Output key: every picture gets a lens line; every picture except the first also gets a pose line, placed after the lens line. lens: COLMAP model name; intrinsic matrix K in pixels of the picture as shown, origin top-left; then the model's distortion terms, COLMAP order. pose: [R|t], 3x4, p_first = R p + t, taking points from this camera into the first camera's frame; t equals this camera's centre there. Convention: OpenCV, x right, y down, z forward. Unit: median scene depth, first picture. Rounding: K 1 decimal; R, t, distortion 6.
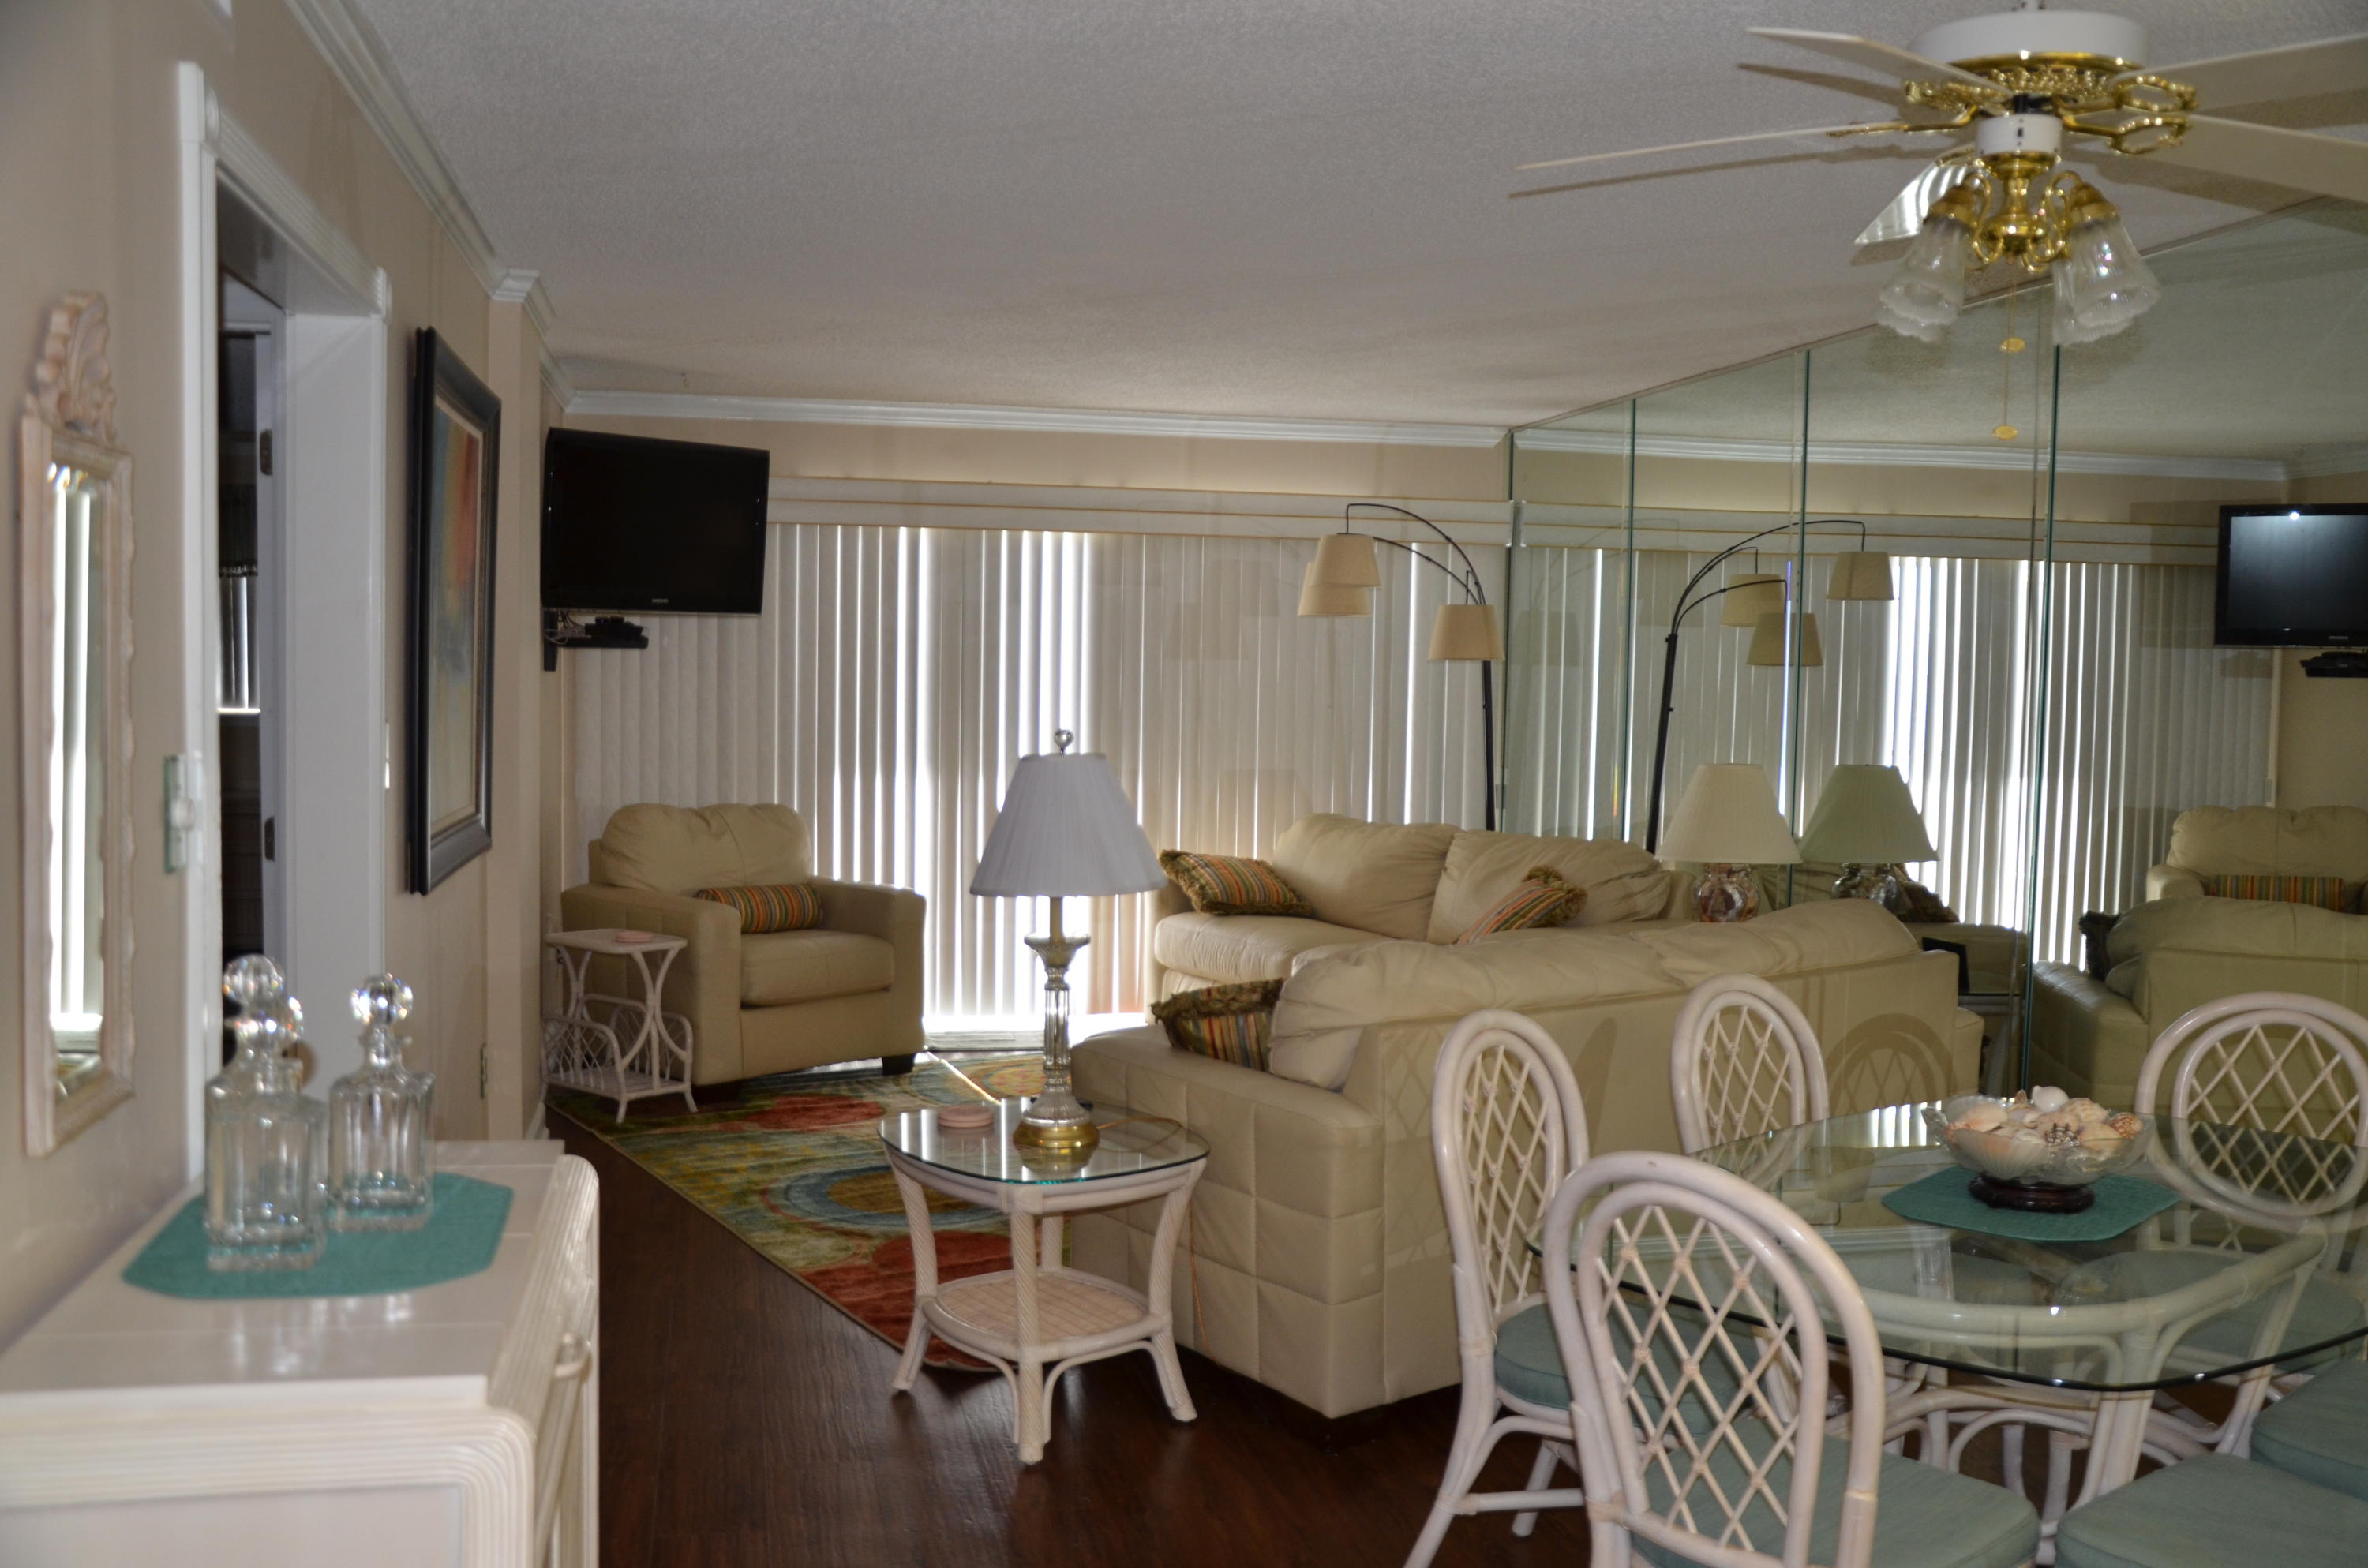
lens RADIAL K [[2121.7, 0, 1187.0], [0, 2121.7, 774.2], [0, 0, 1]] dist [-0.043360, 0.053775]
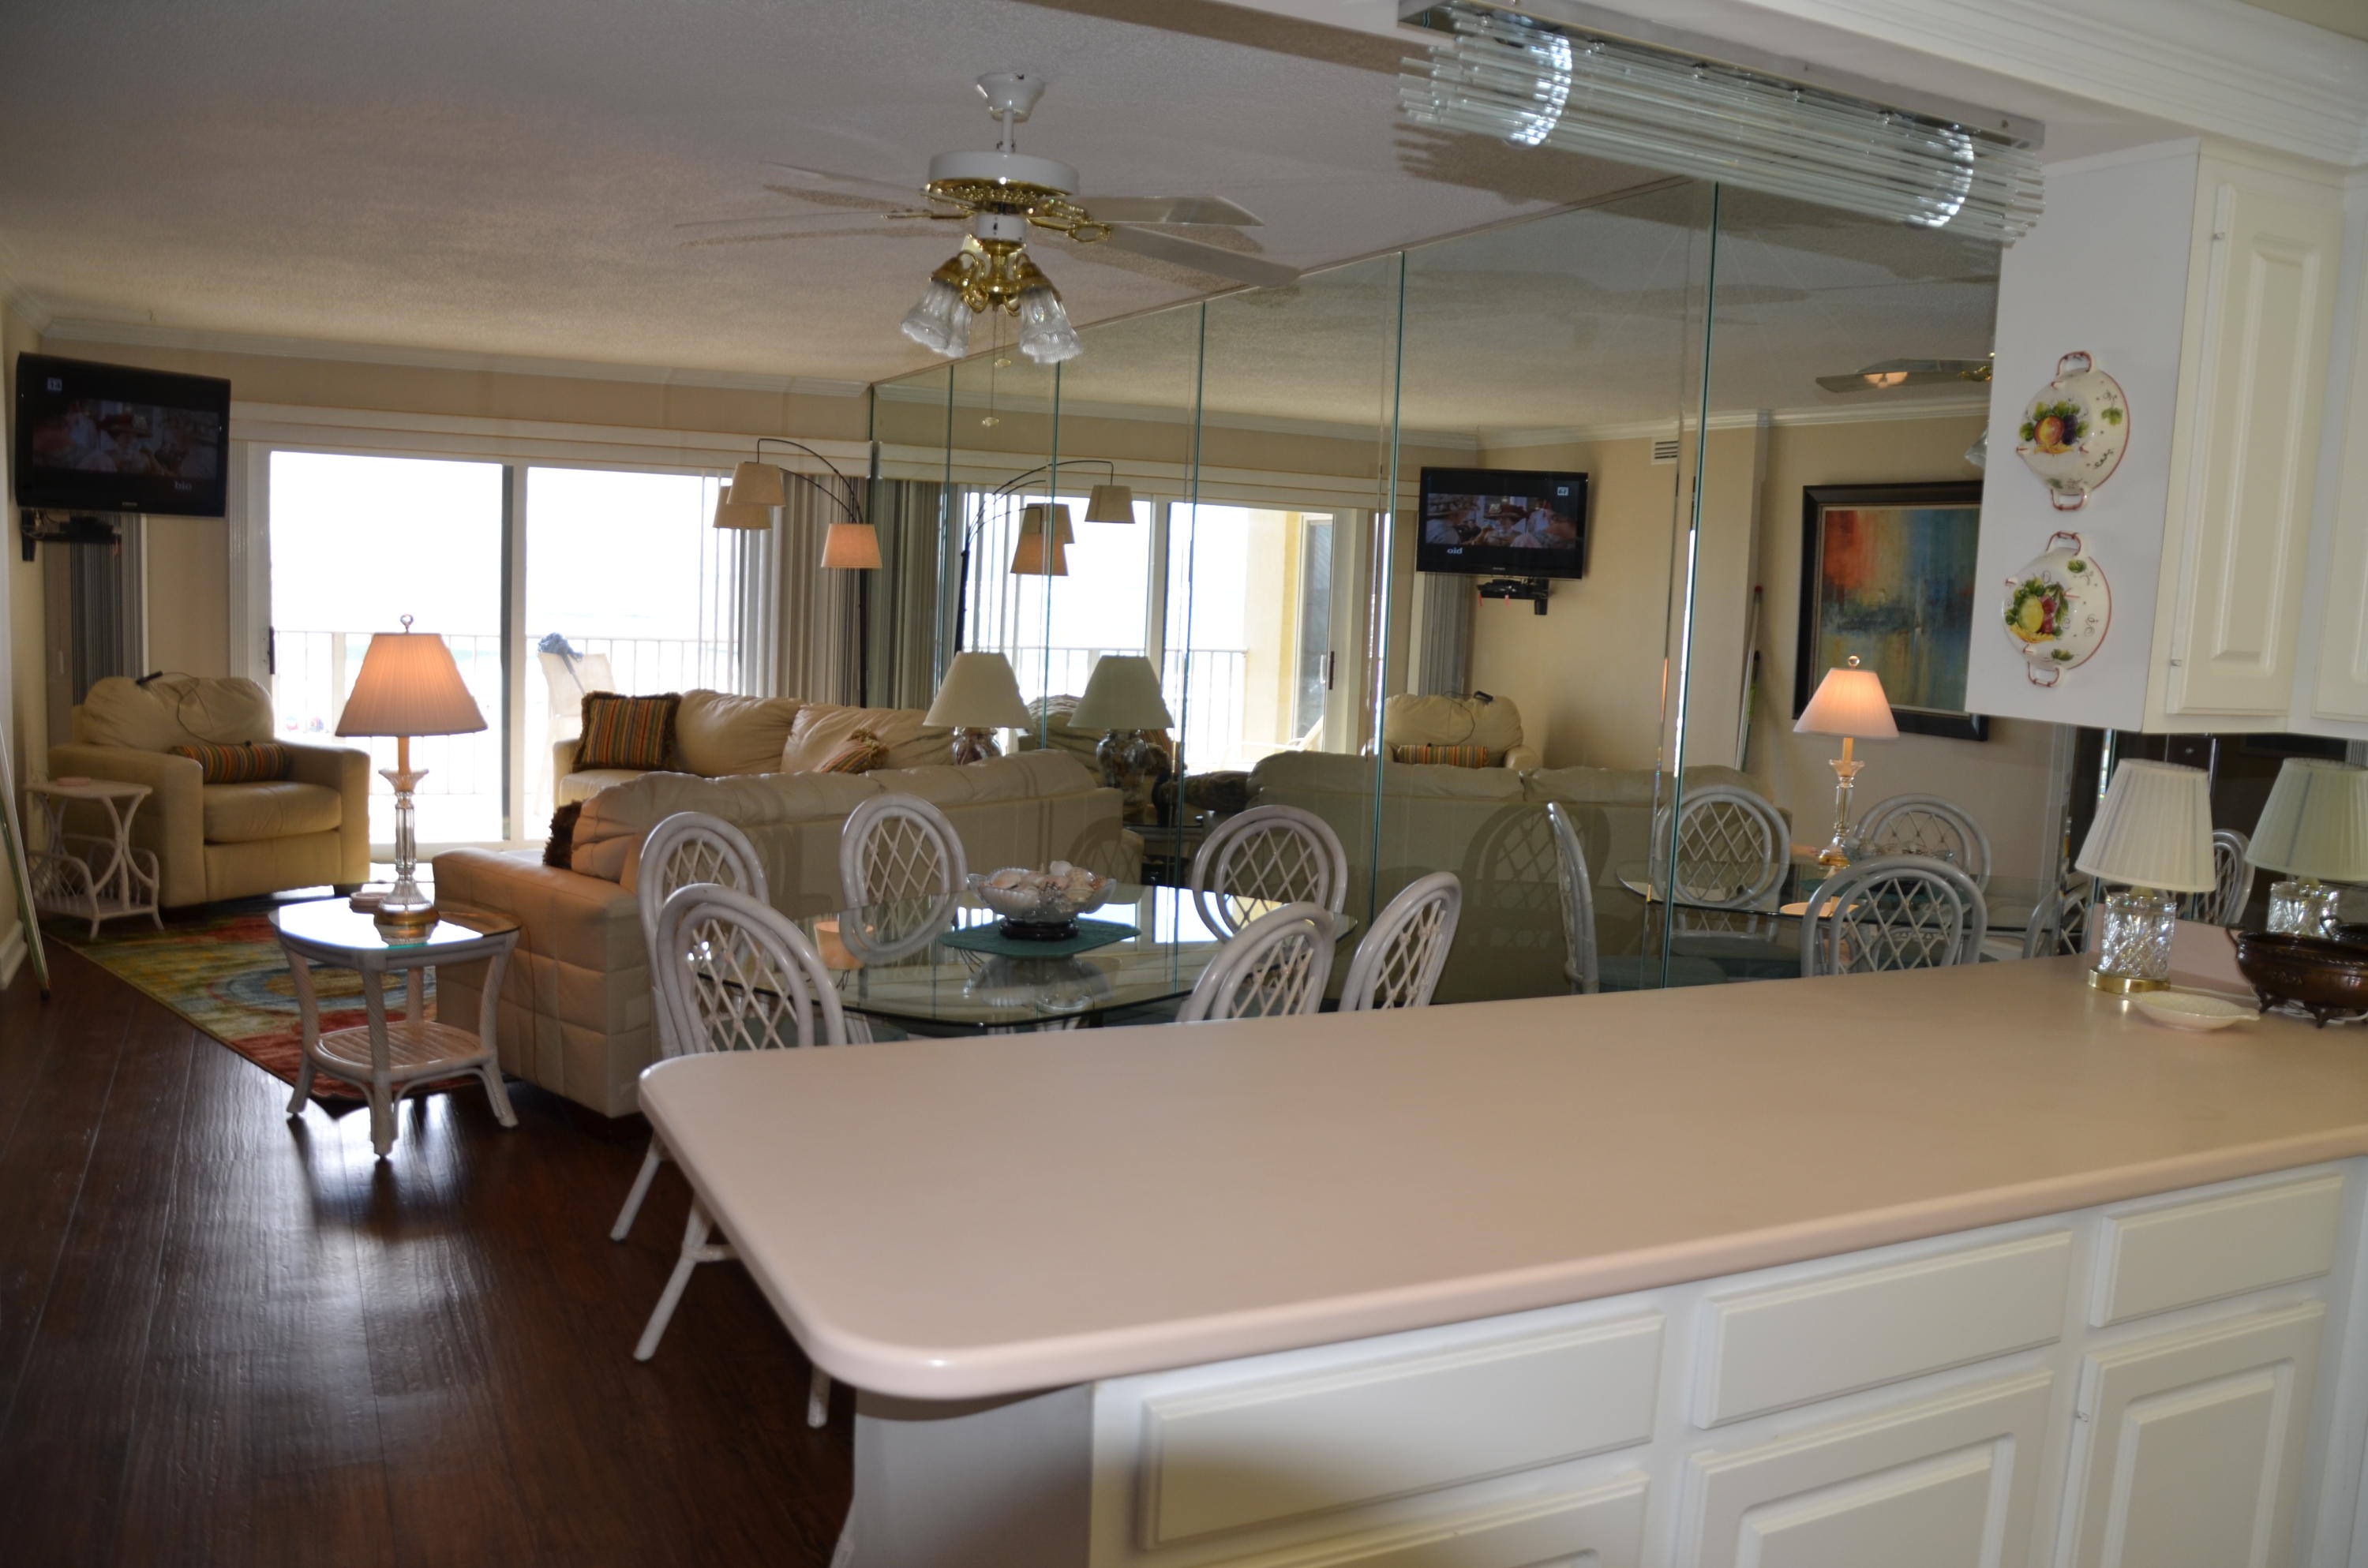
lens RADIAL K [[1830.5, 0, 1202.0], [0, 1830.5, 780.9], [0, 0, 1]] dist [-0.095230, 0.034939]
pose [[0.965731, -0.002310, 0.259533, 0.079687], [-0.013622, 0.998131, 0.059573, 0.006257], [-0.259186, -0.061067, 0.963895, -0.132172]]
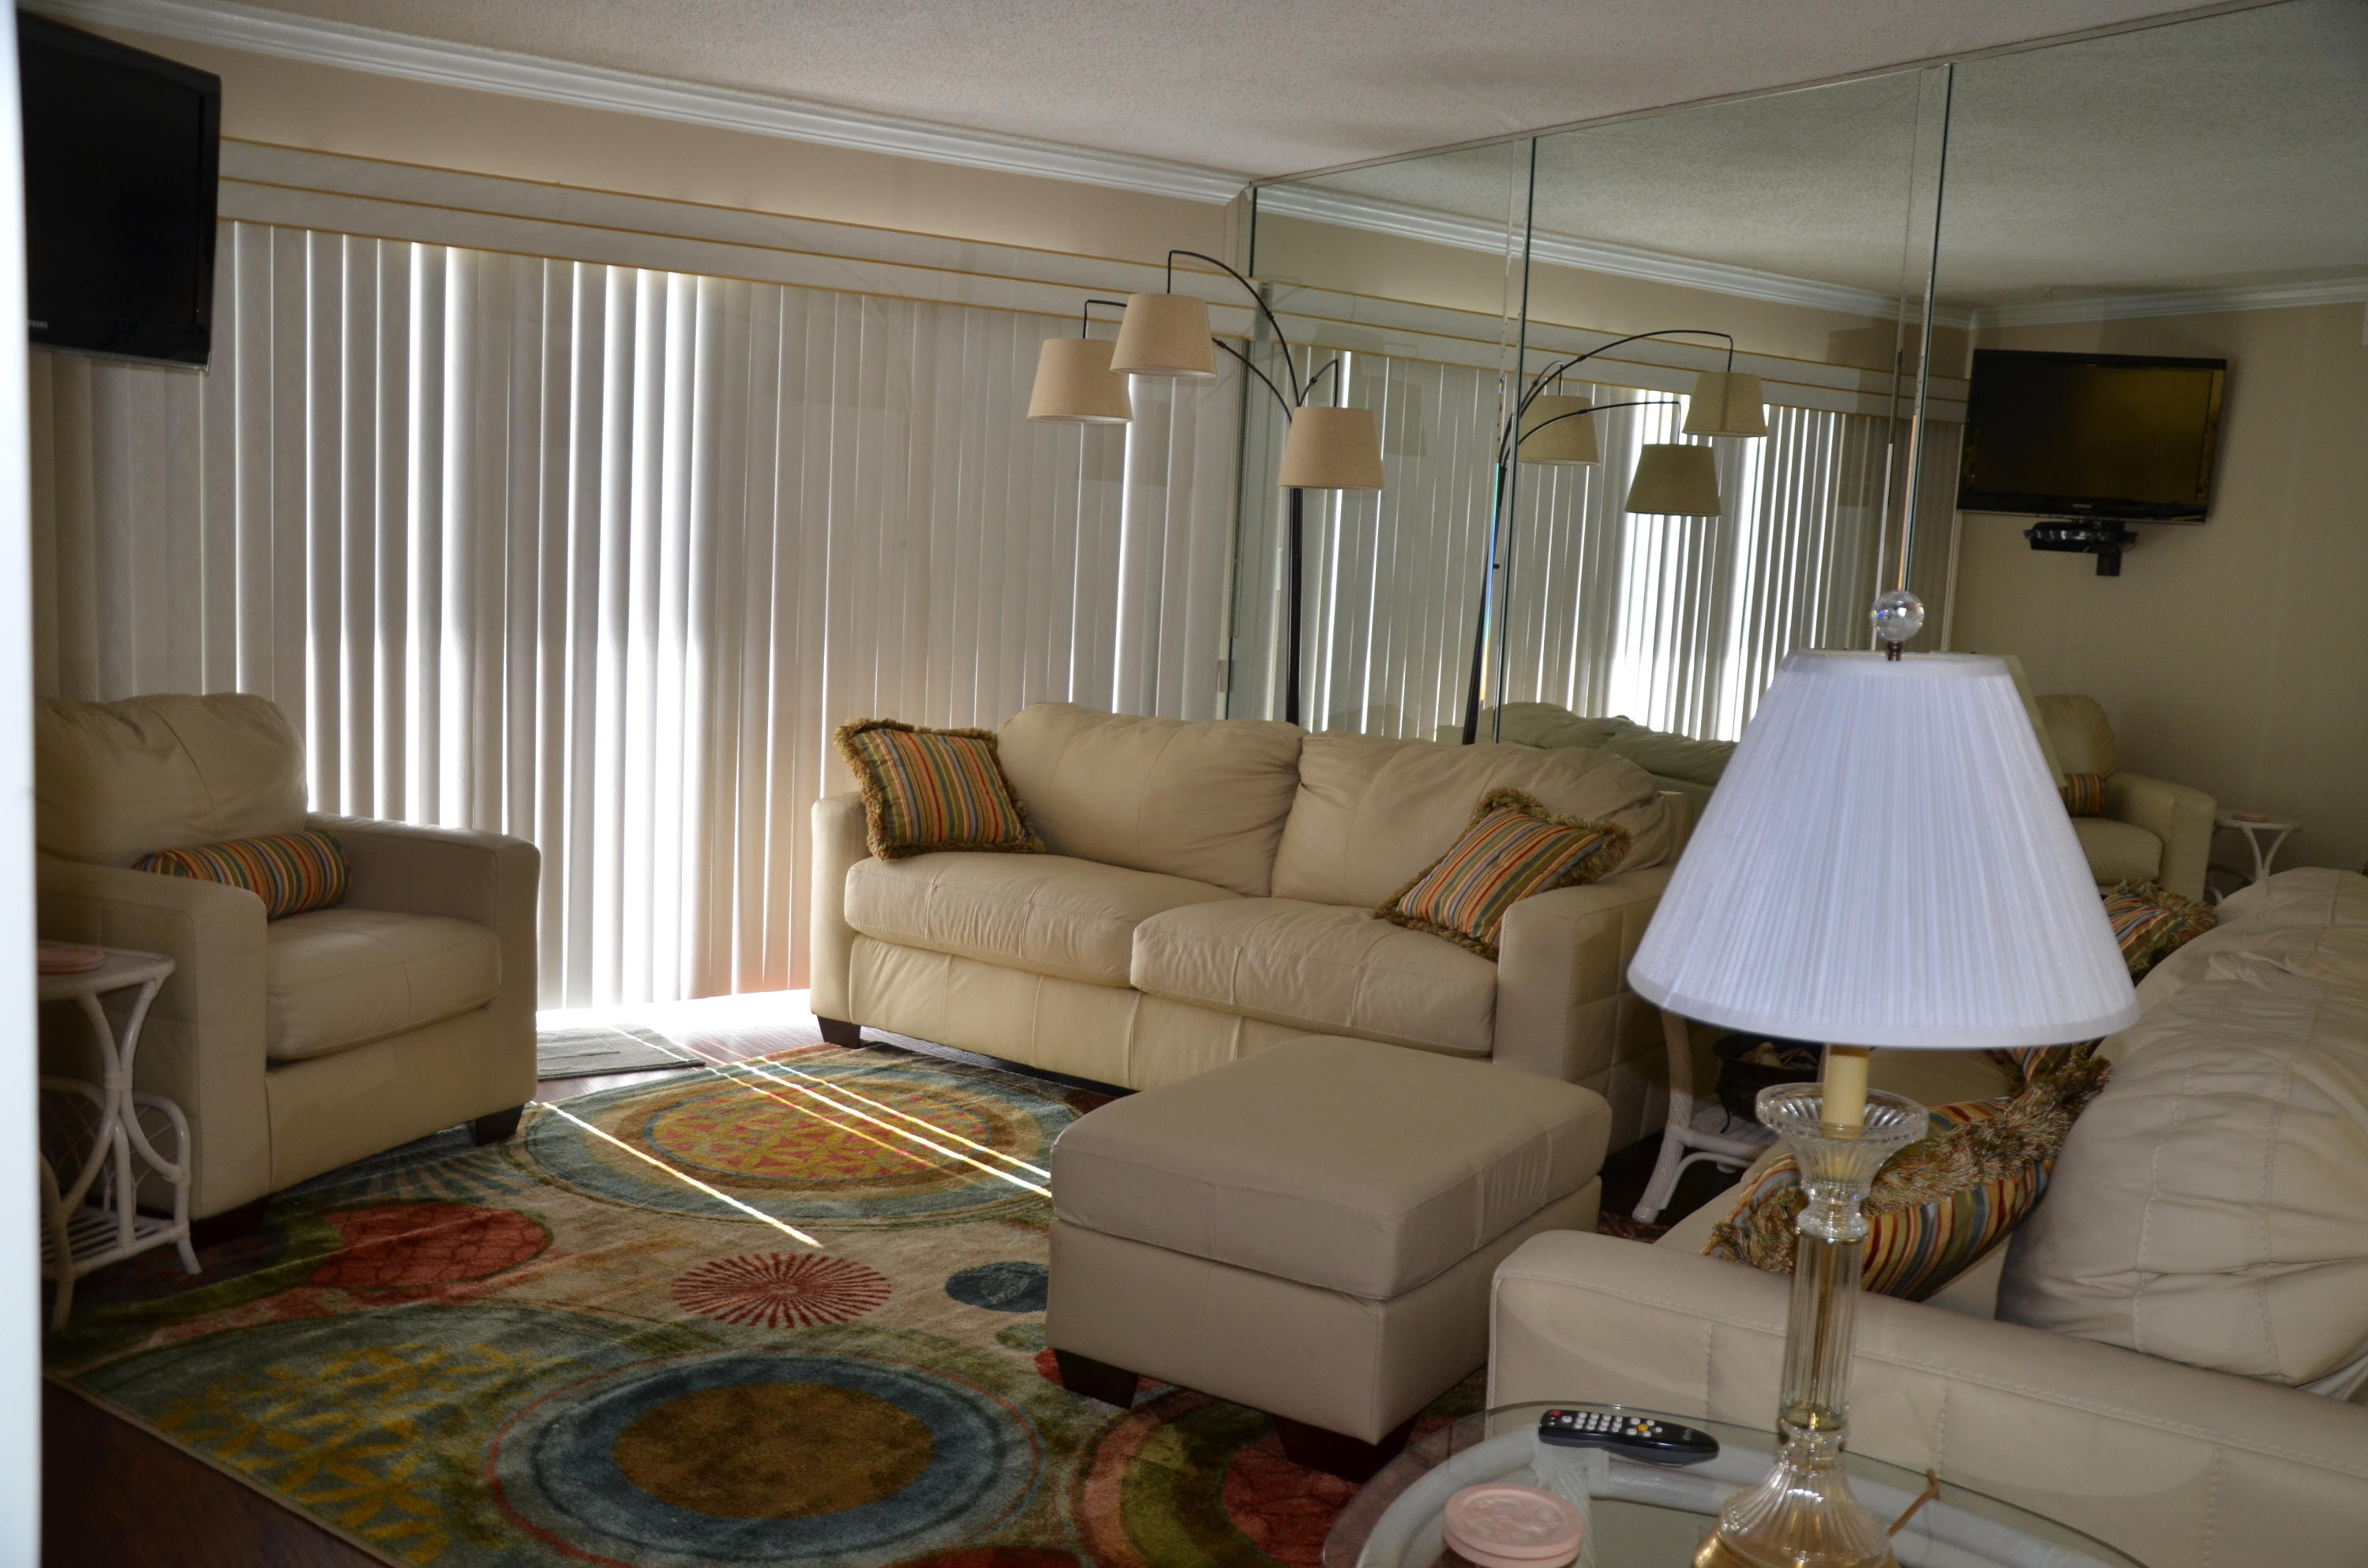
lens RADIAL K [[2121.7, 0, 1208.1], [0, 2121.7, 809.9], [0, 0, 1]] dist [-0.043360, 0.053775]
pose [[0.926500, -0.019847, 0.375771, -0.197821], [-0.011423, 0.996665, 0.080804, -0.004784], [-0.376121, -0.079157, 0.923183, 0.424955]]
